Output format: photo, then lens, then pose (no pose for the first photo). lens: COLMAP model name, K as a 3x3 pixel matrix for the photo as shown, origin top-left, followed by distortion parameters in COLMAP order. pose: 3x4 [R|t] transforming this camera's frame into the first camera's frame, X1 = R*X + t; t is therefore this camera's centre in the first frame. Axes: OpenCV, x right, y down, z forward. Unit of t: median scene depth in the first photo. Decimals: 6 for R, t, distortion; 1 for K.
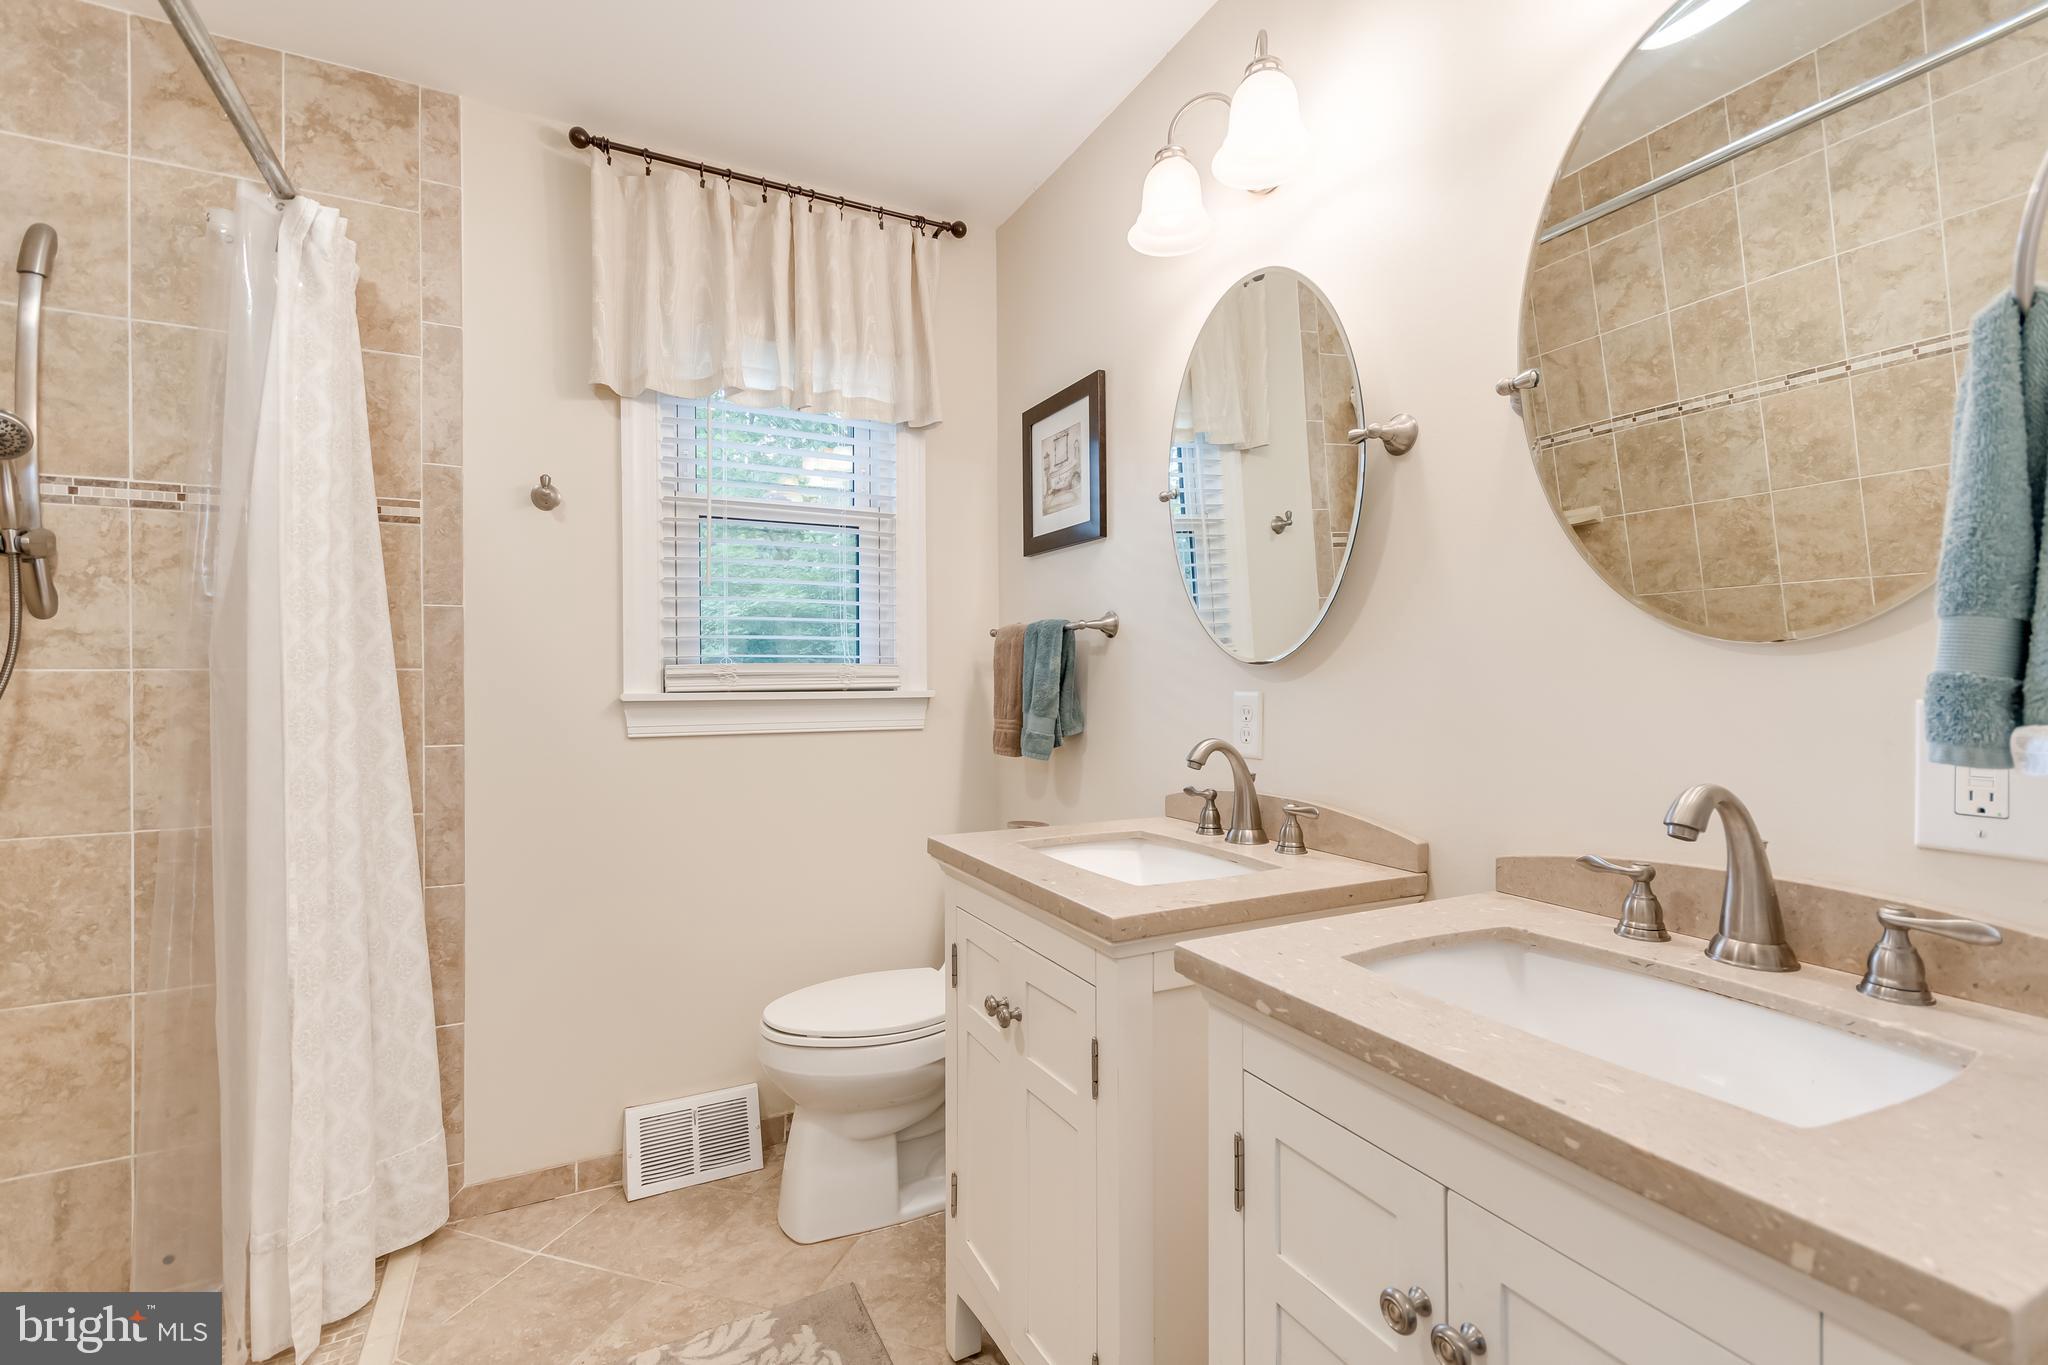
lens RADIAL K [[914.4, 0, 1024.0], [0, 914.4, 682.5], [0, 0, 1]] dist [0.005701, -0.000340]
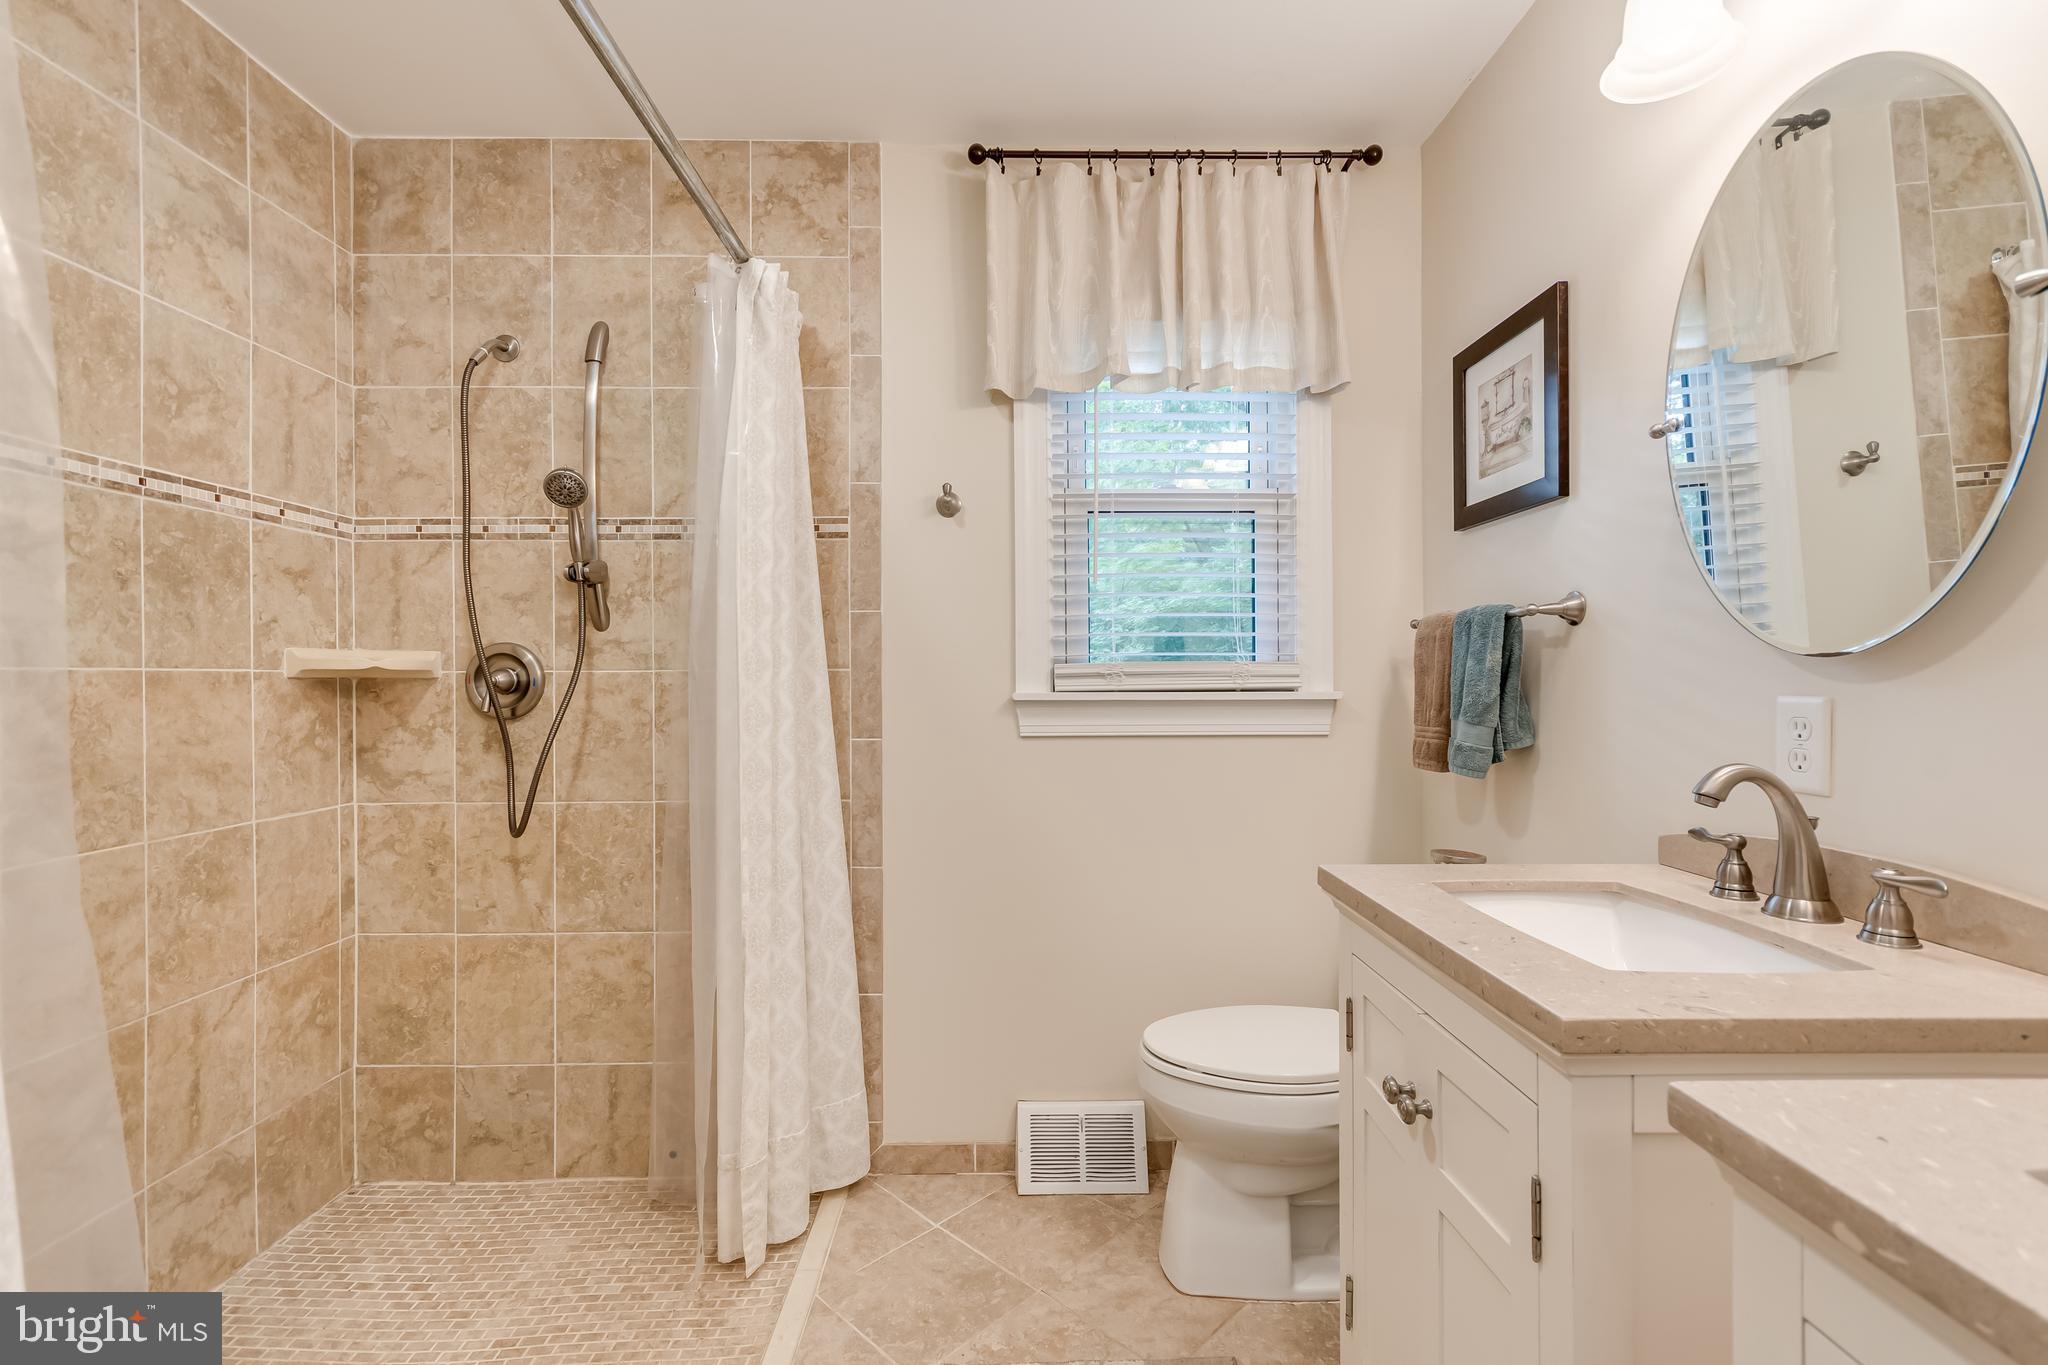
lens RADIAL K [[914.4, 0, 1024.0], [0, 914.4, 682.5], [0, 0, 1]] dist [0.005701, -0.000340]
pose [[0.897302, 0.002199, -0.441413, 0.020263], [-0.001797, 0.999998, 0.001328, -0.000599], [0.441414, -0.000399, 0.897303, 0.104557]]
